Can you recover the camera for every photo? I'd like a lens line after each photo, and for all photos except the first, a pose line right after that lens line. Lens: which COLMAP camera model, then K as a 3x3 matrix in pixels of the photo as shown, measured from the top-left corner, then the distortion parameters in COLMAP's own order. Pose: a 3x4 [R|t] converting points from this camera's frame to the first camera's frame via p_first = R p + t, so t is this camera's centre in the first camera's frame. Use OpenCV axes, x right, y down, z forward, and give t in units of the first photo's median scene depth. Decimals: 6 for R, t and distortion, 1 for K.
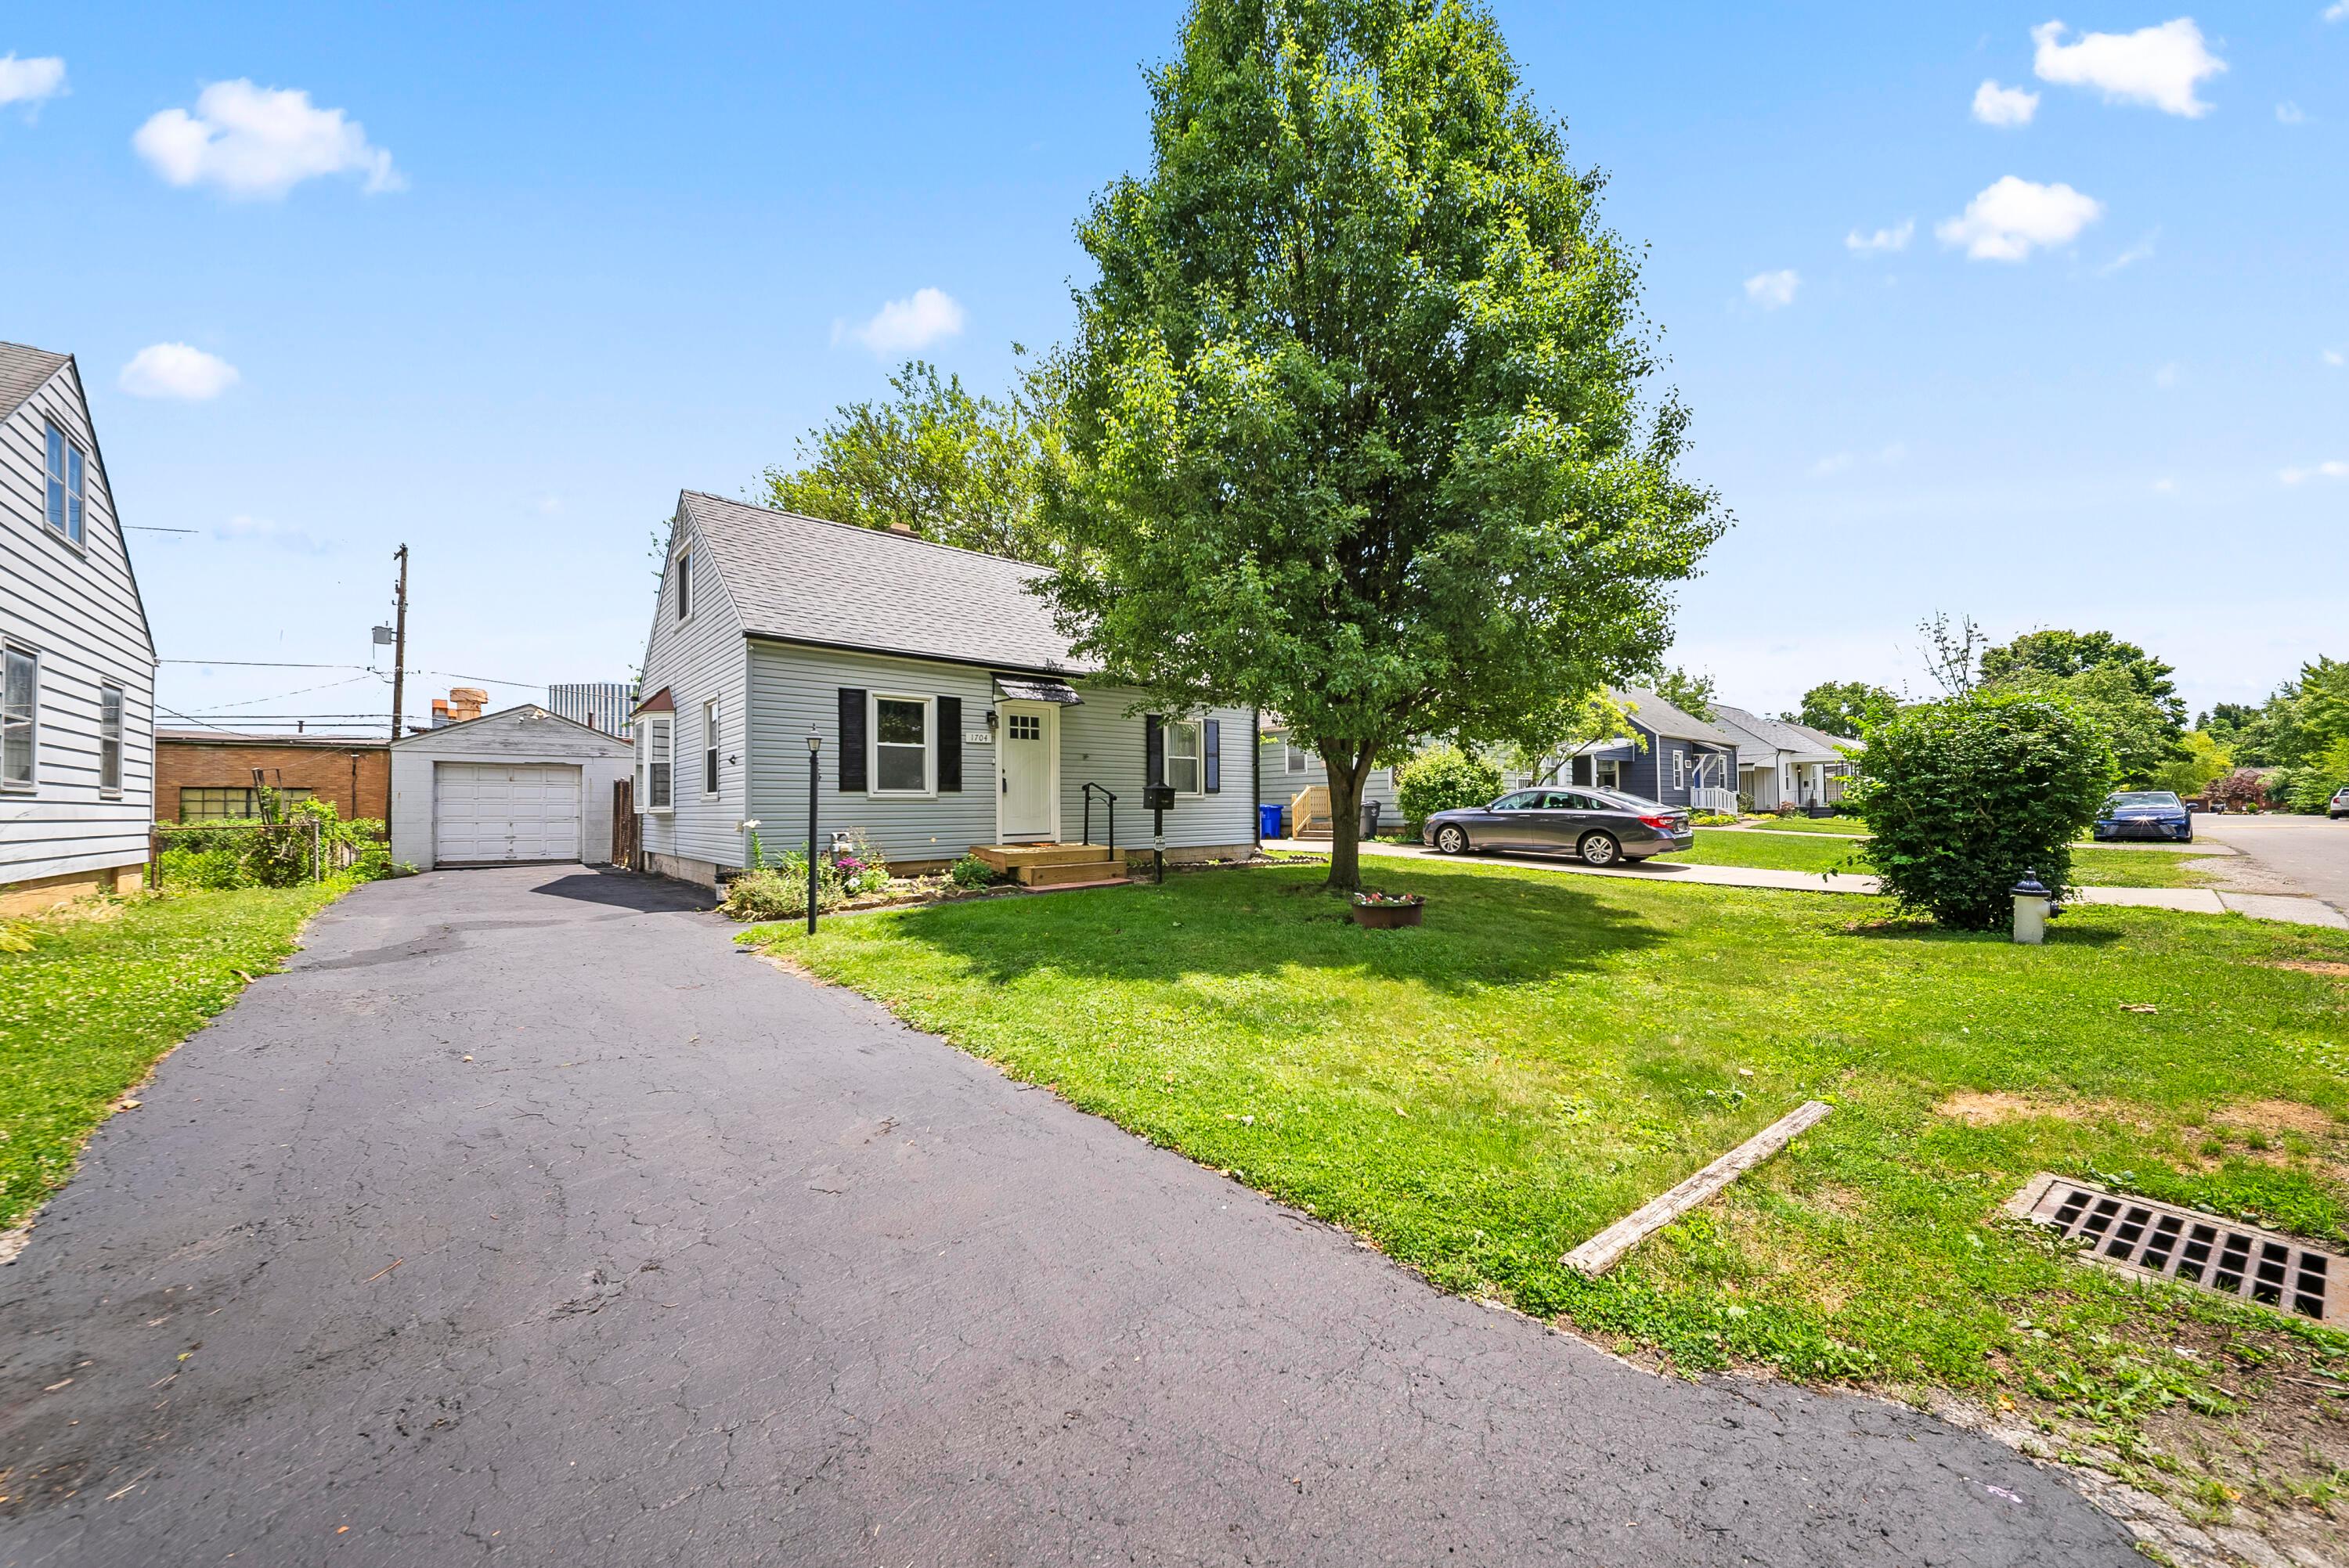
lens RADIAL K [[814.7, 0, 1182.7], [0, 814.7, 794.4], [0, 0, 1]] dist [-0.011722, -0.000074]
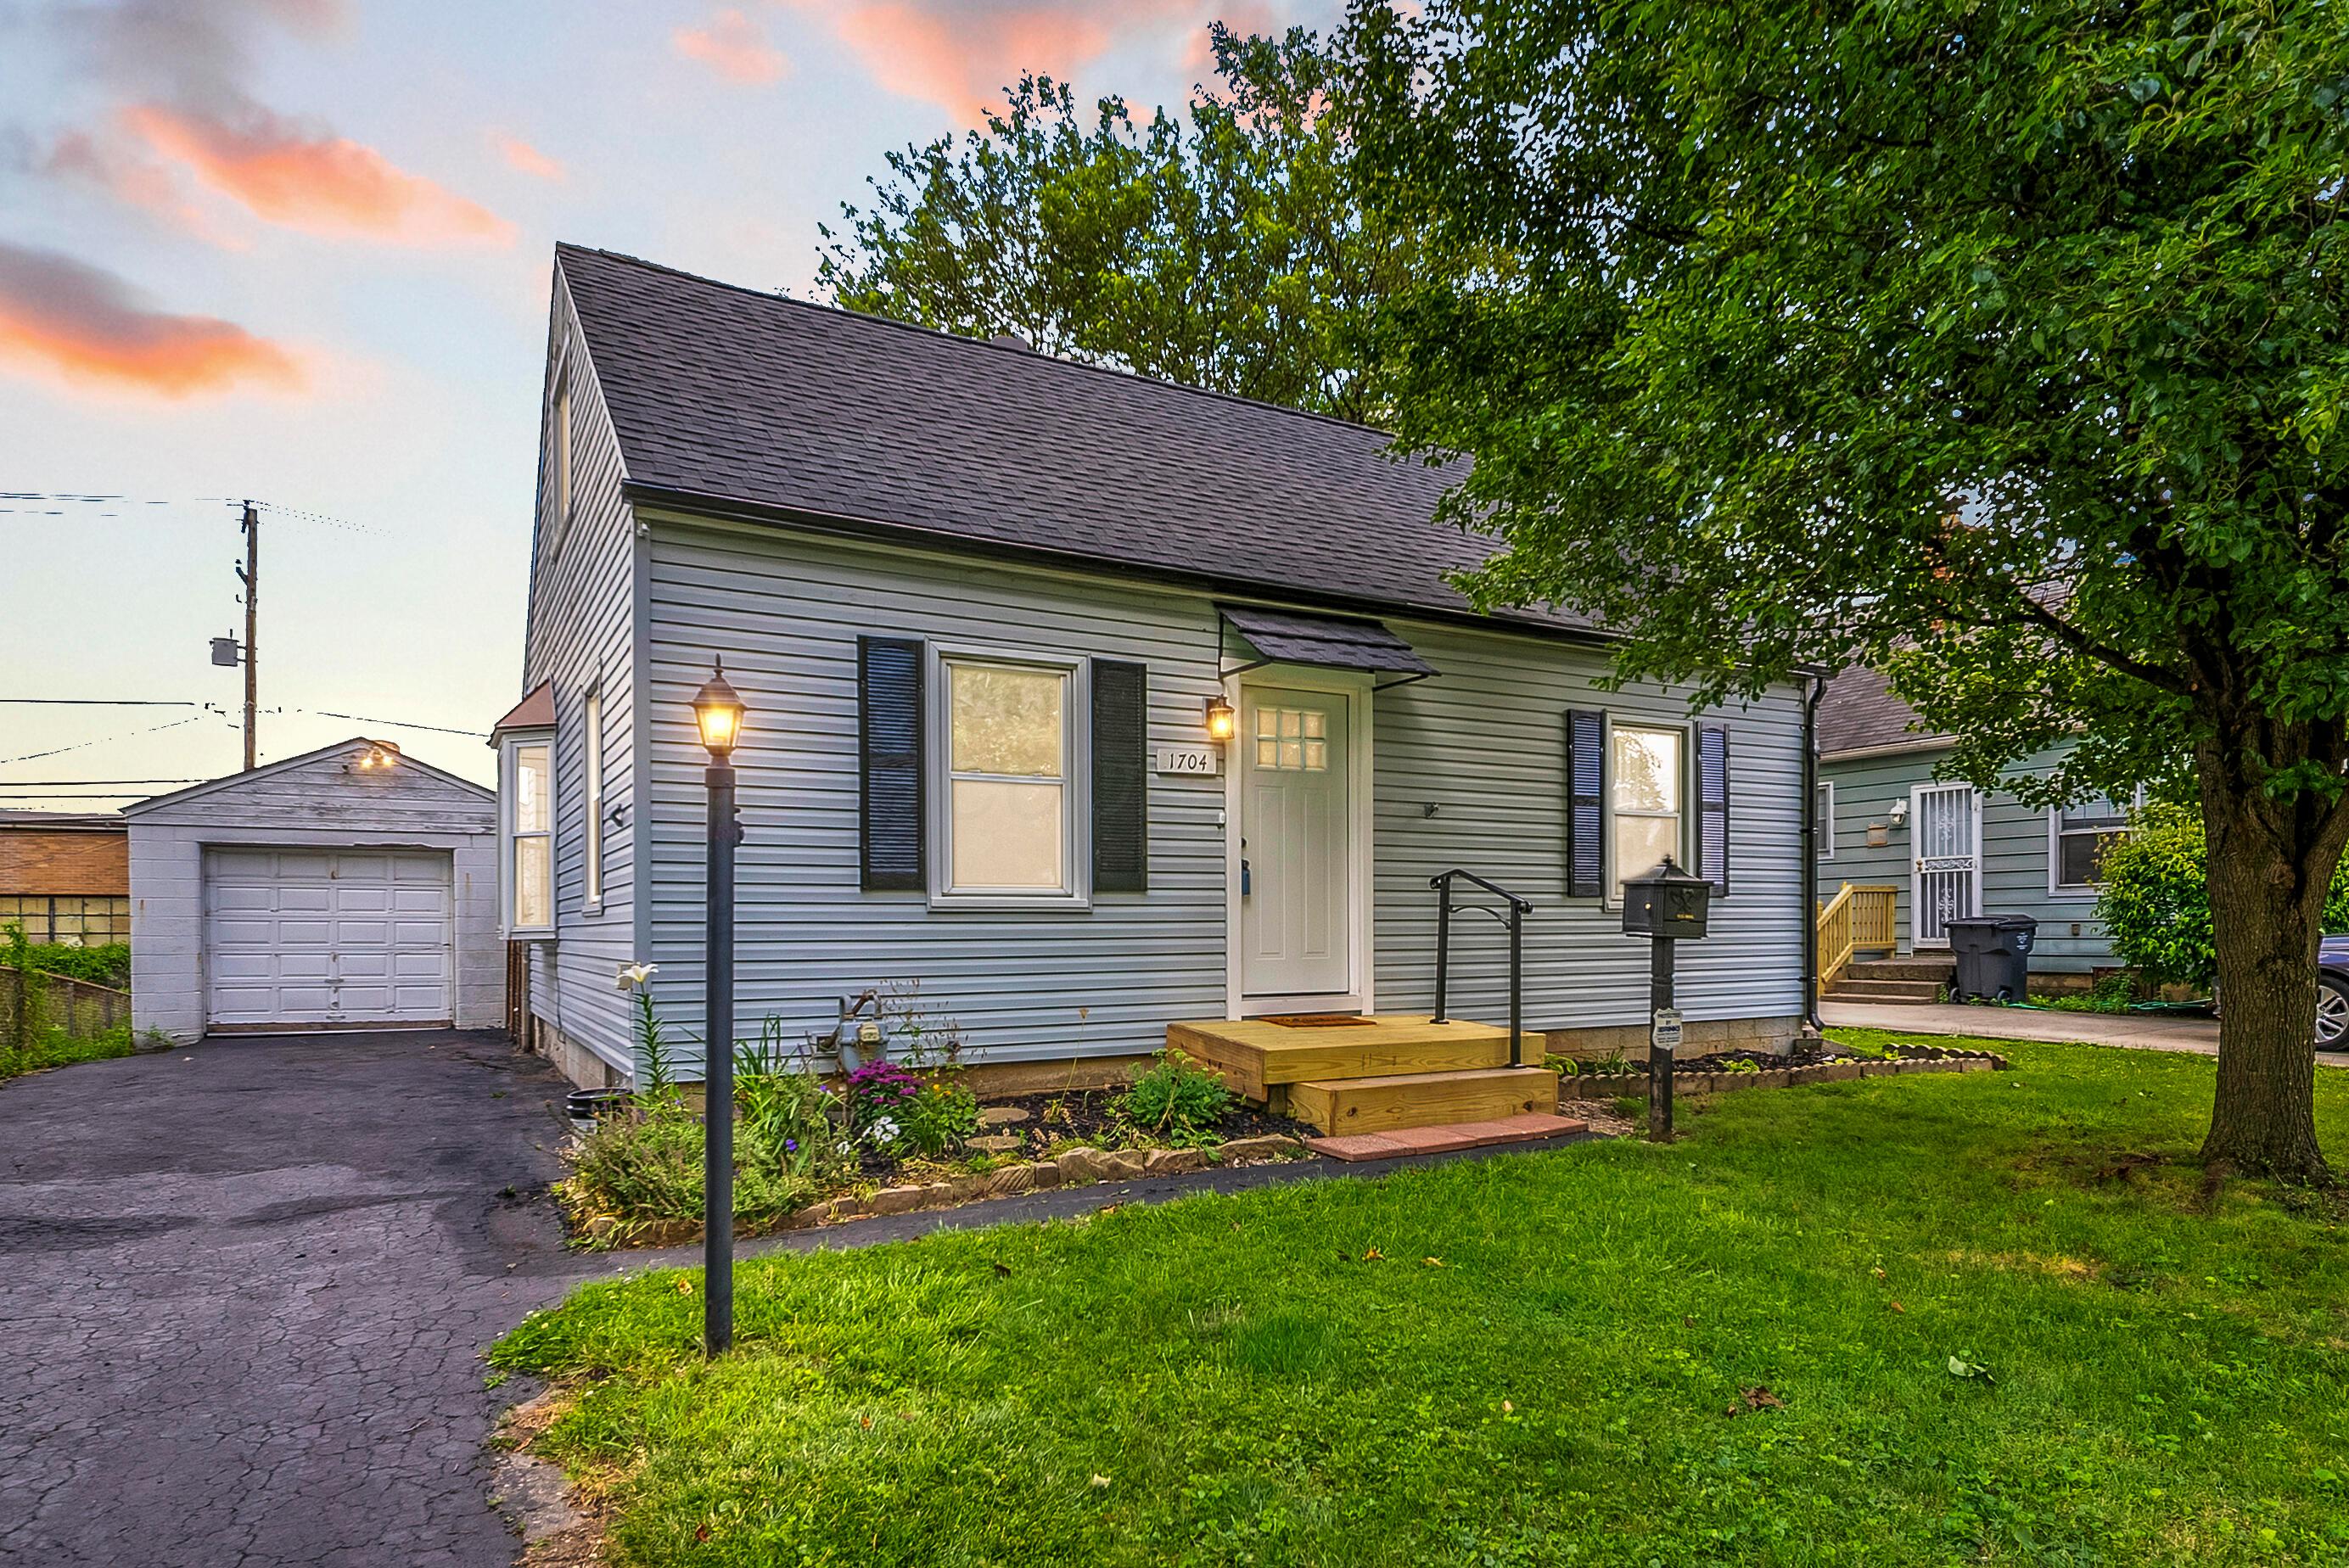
lens RADIAL K [[1305.5, 0, 1183.5], [0, 1305.5, 935.6], [0, 0, 1]] dist [0.008683, -0.012588]
pose [[0.978289, 0.004017, -0.207205, -0.108422], [0.000630, 0.999750, 0.022356, 0.003540], [0.207243, -0.022002, 0.978042, 0.329963]]
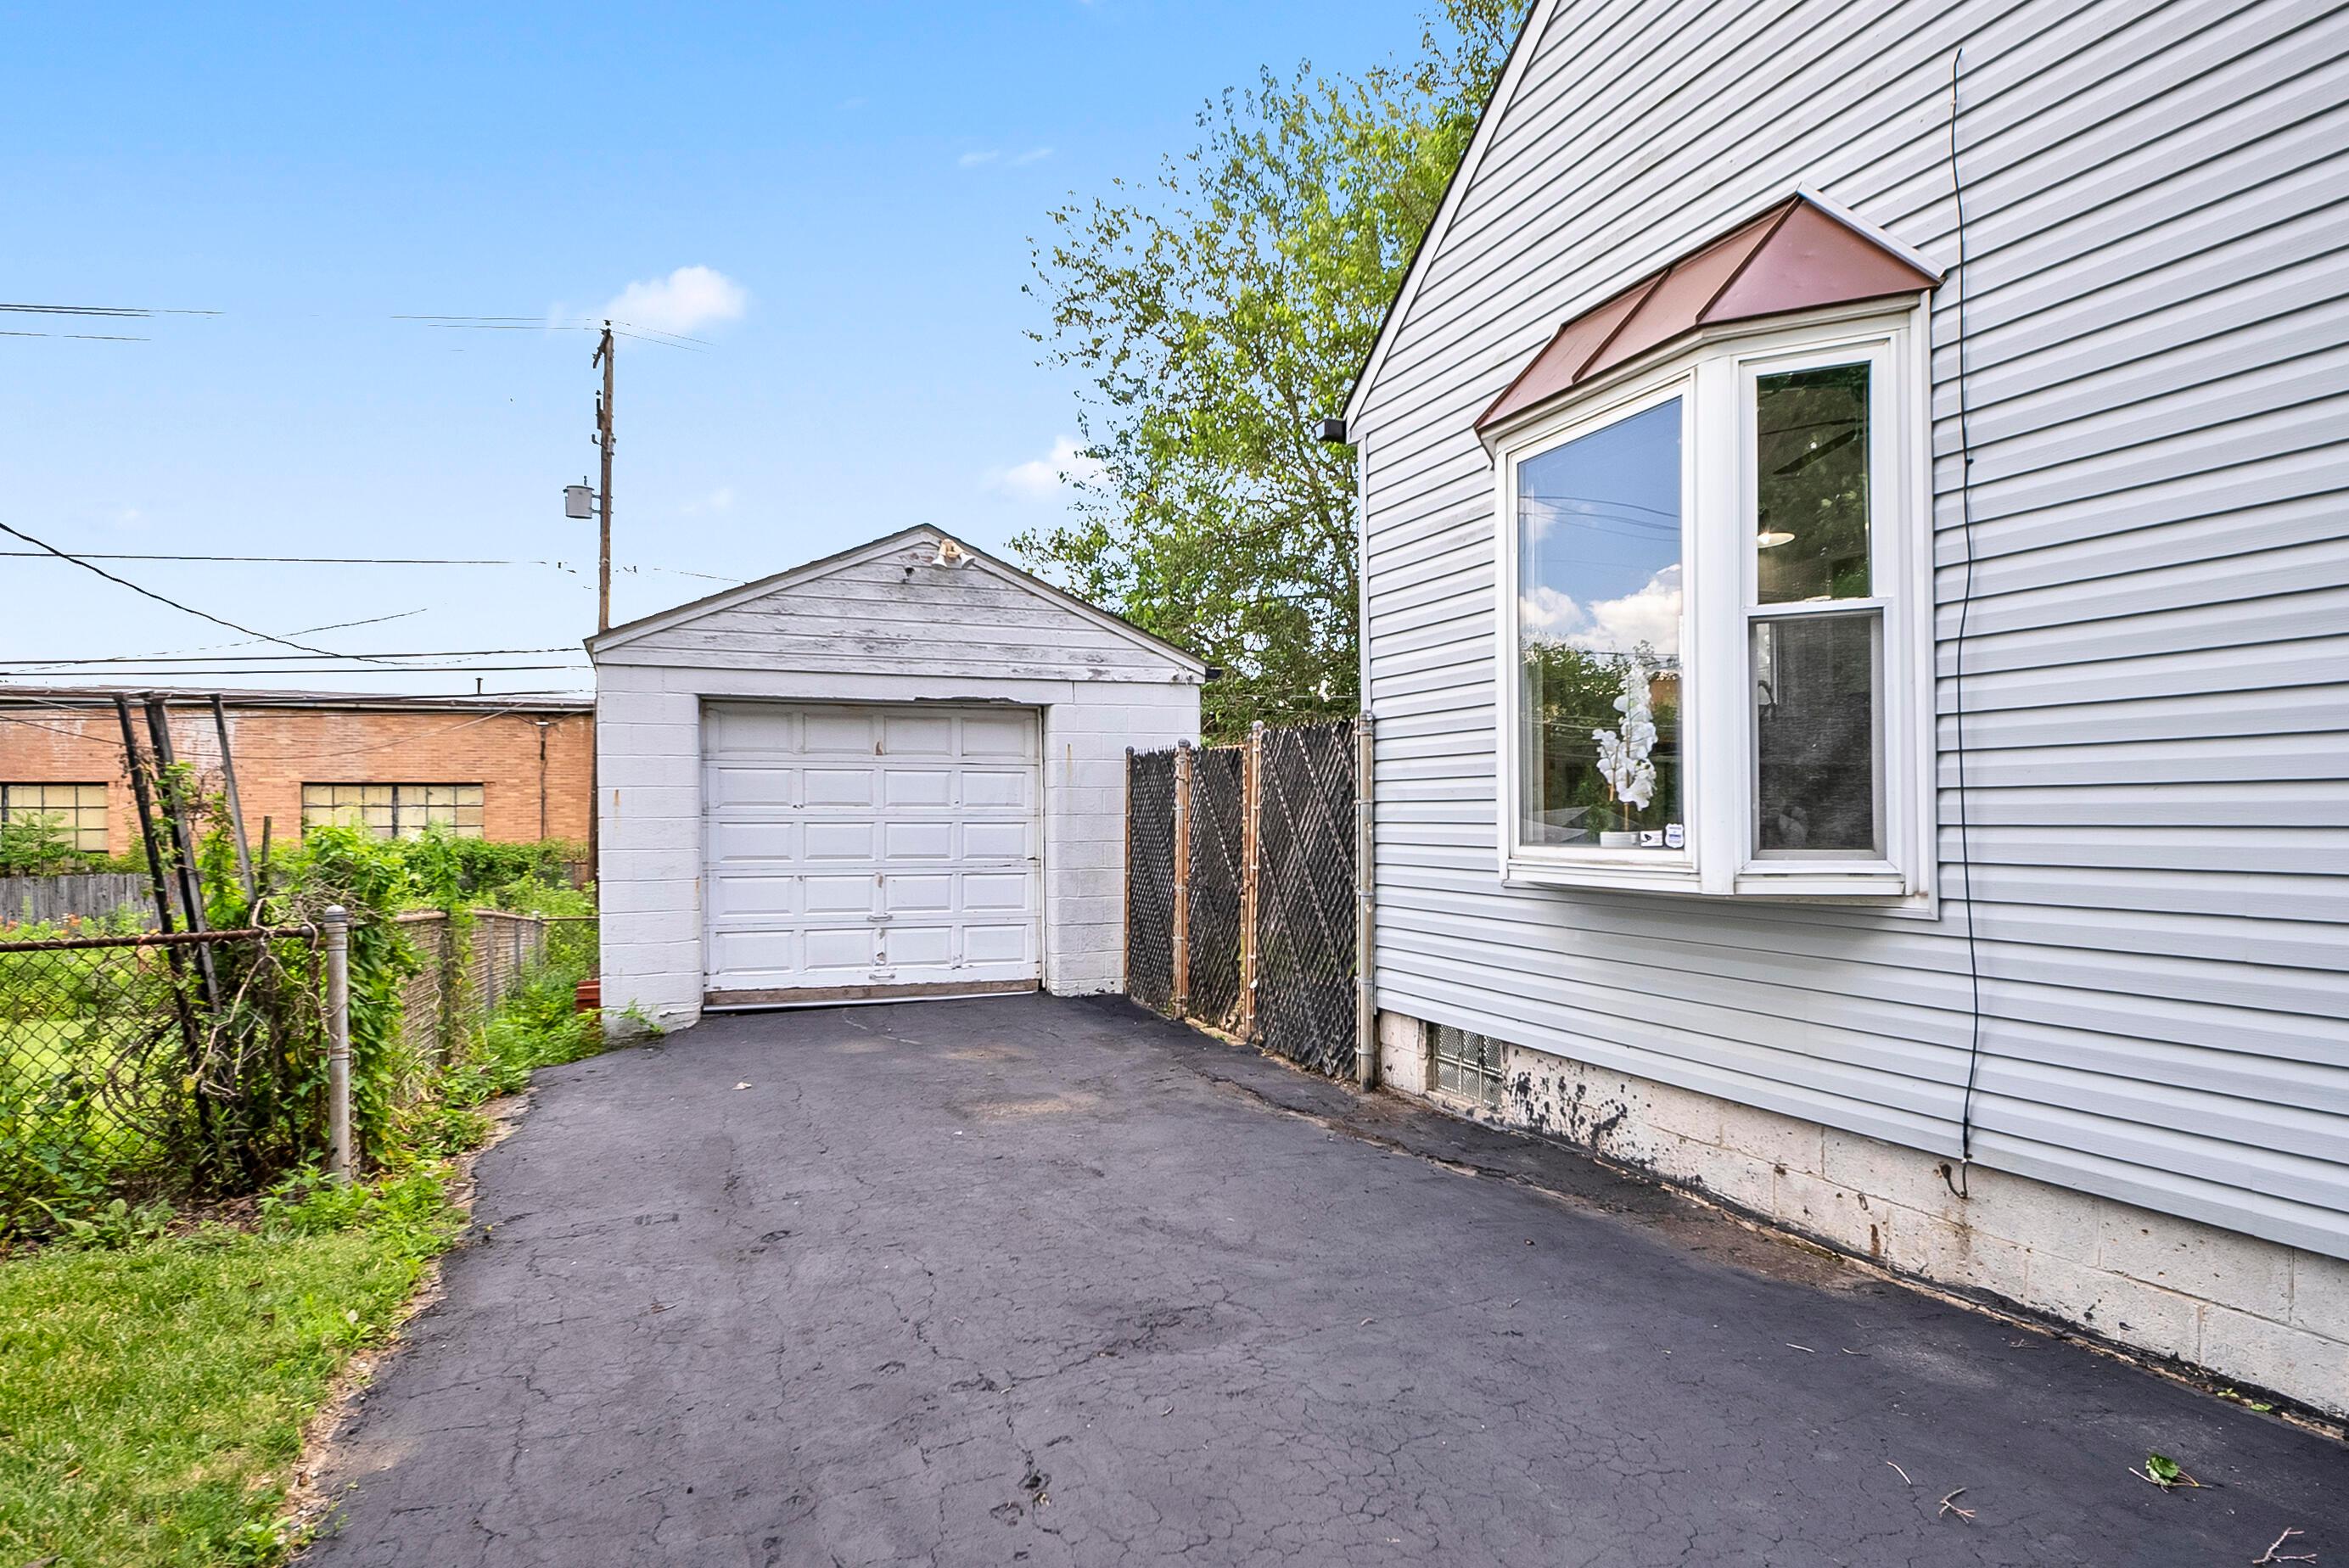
lens RADIAL K [[1261.4, 0, 1172.1], [0, 1261.4, 810.3], [0, 0, 1]] dist [0.005279, 0.000337]
pose [[0.940055, 0.000841, -0.341021, -0.703371], [0.004925, 0.999859, 0.016041, -0.000878], [0.340987, -0.016759, 0.939919, 0.713048]]
